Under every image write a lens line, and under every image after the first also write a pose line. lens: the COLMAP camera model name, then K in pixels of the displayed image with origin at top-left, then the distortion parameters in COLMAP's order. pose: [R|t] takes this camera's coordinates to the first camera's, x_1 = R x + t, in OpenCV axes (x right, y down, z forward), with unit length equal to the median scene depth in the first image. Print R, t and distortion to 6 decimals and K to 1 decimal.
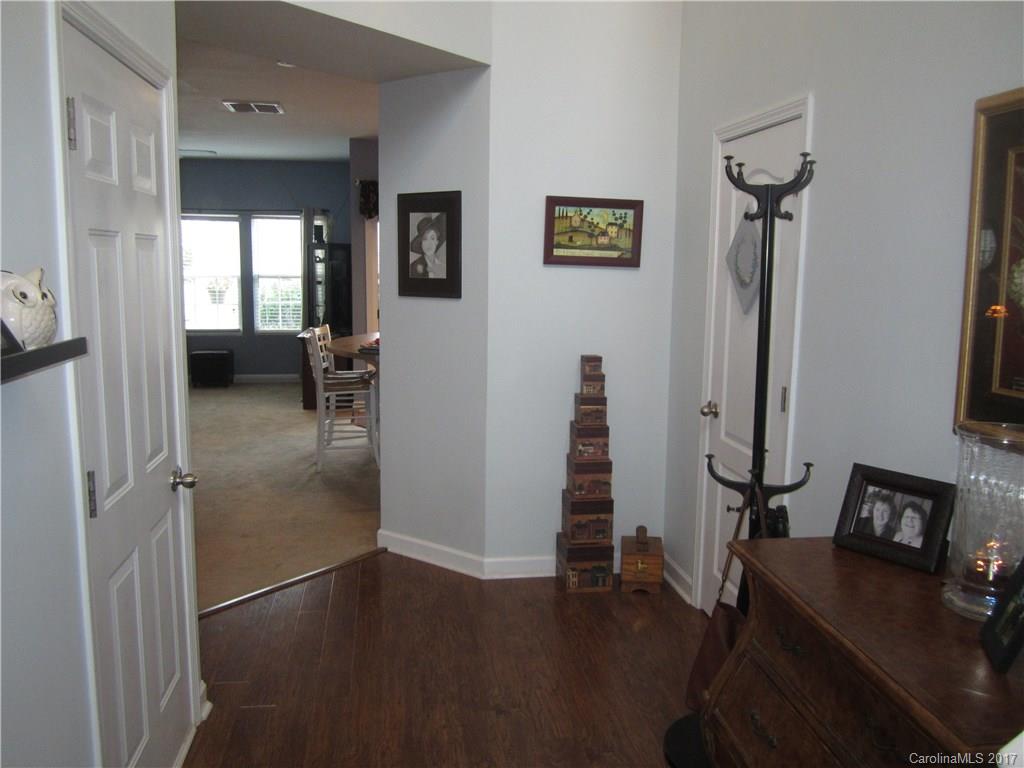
lens RADIAL K [[837.5, 0, 512.0], [0, 837.5, 384.0], [0, 0, 1]] dist [-0.054395, -0.016396]
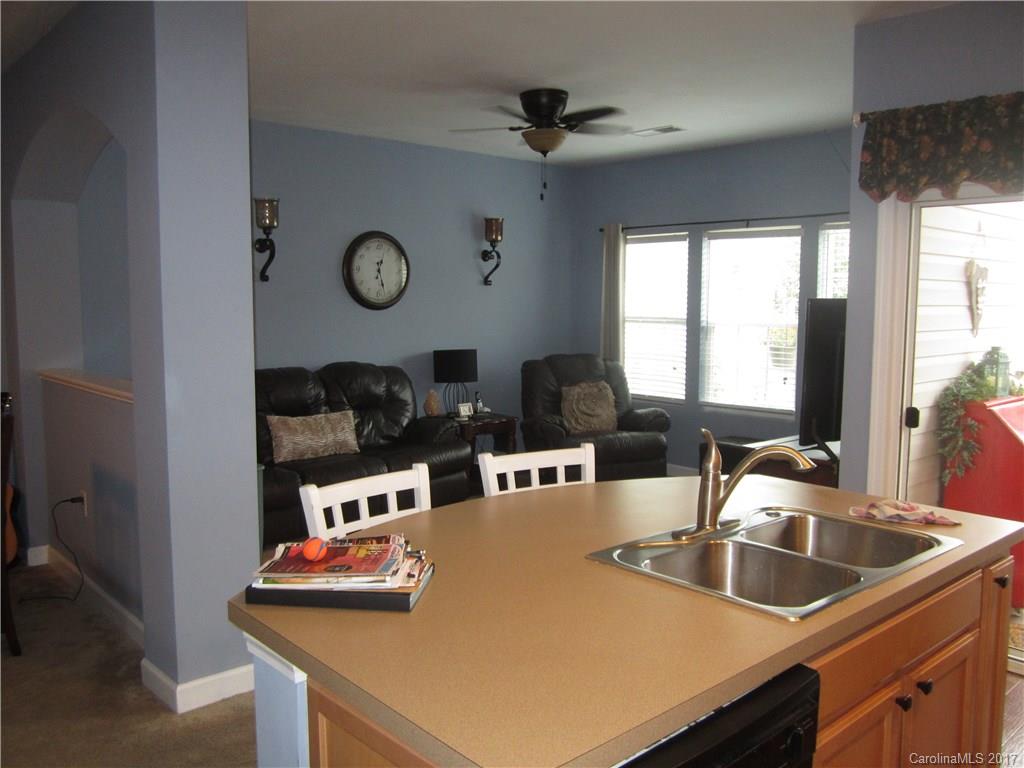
lens RADIAL K [[837.5, 0, 512.0], [0, 837.5, 384.0], [0, 0, 1]] dist [-0.054395, -0.016396]
pose [[0.539554, 0.071789, -0.838885, 0.075251], [-0.117430, 0.993036, 0.009452, -0.067532], [0.833721, 0.093410, 0.544227, 0.495184]]
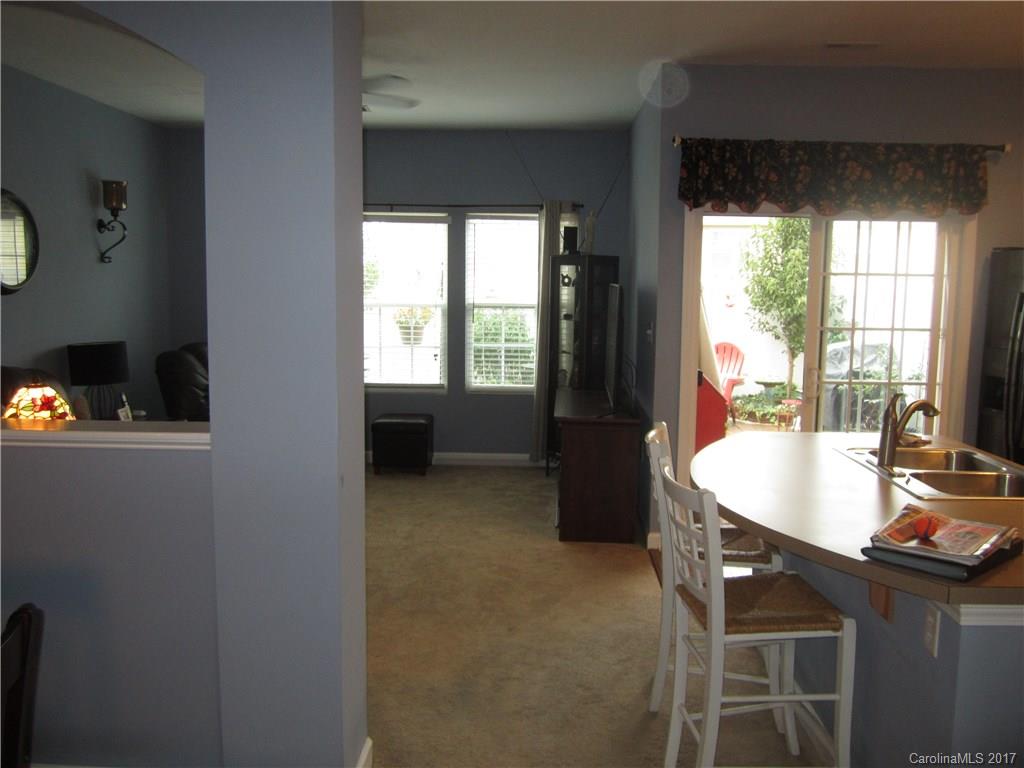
lens RADIAL K [[837.5, 0, 512.0], [0, 837.5, 384.0], [0, 0, 1]] dist [-0.054395, -0.016396]
pose [[0.981208, 0.024323, -0.191412, -0.145879], [-0.028972, 0.999348, -0.021528, -0.053797], [0.190764, 0.026669, 0.981274, 0.354995]]
